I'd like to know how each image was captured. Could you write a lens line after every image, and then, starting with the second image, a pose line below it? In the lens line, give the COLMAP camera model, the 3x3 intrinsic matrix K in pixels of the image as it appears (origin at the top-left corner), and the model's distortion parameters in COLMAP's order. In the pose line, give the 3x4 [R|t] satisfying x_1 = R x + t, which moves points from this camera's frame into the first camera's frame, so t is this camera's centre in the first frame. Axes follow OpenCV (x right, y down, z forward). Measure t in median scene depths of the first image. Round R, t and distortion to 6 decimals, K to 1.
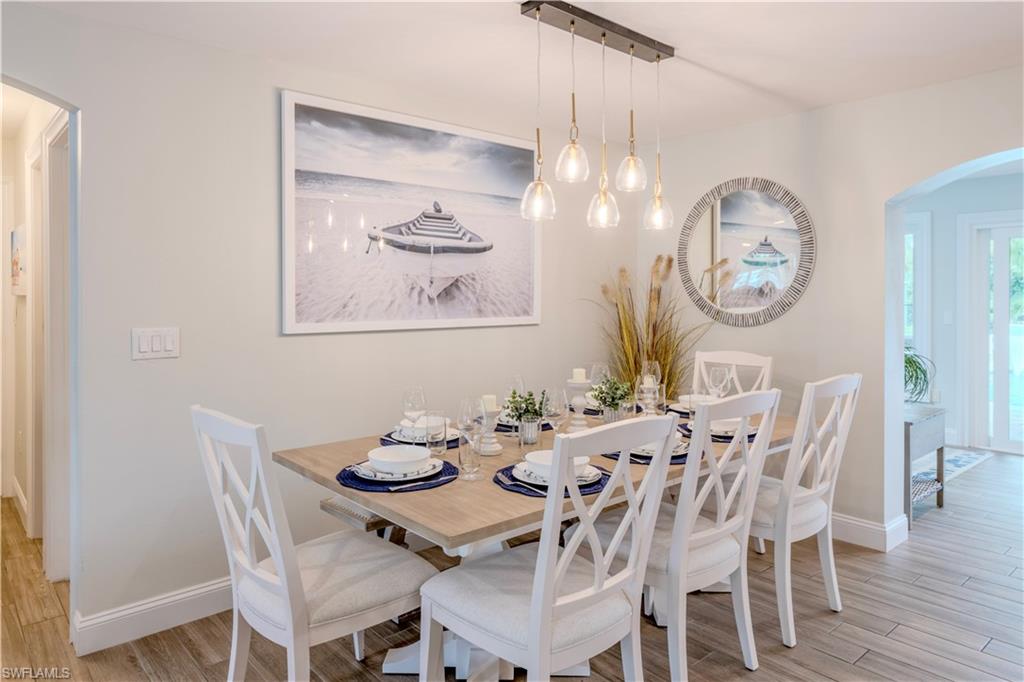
lens RADIAL K [[662.9, 0, 525.5], [0, 662.9, 306.5], [0, 0, 1]] dist [0.021847, -0.001525]
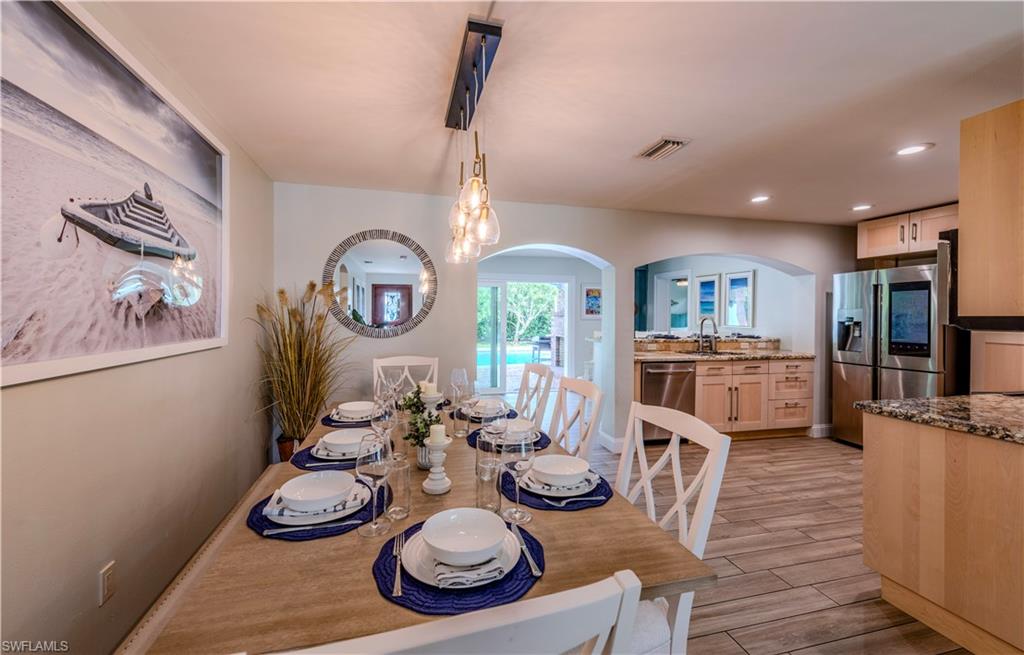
lens RADIAL K [[406.6, 0, 505.4], [0, 406.6, 317.2], [0, 0, 1]] dist [0.012248, -0.000178]
pose [[0.453854, -0.000018, 0.891076, -0.352137], [0.006584, 0.999973, -0.003334, -0.009841], [-0.891052, 0.007380, 0.453841, 0.453585]]
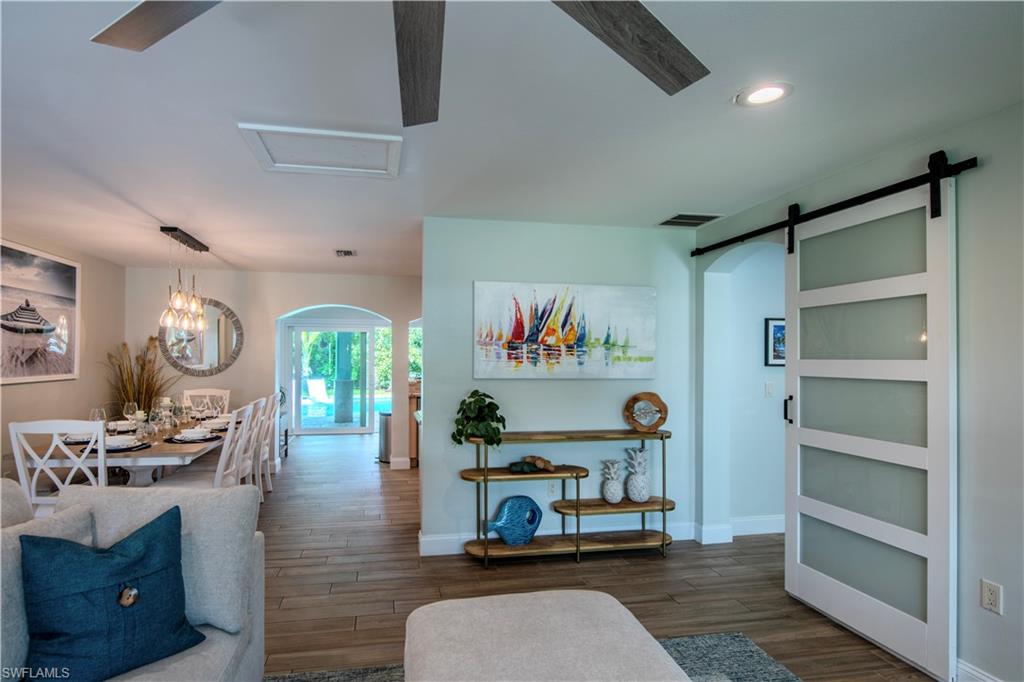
lens RADIAL K [[518.3, 0, 477.9], [0, 518.3, 353.6], [0, 0, 1]] dist [-0.019347, 0.000662]
pose [[0.516416, 0.008958, 0.856291, -0.599437], [0.006161, 0.999881, -0.014176, -0.010348], [-0.856316, 0.012597, 0.516299, -0.487803]]
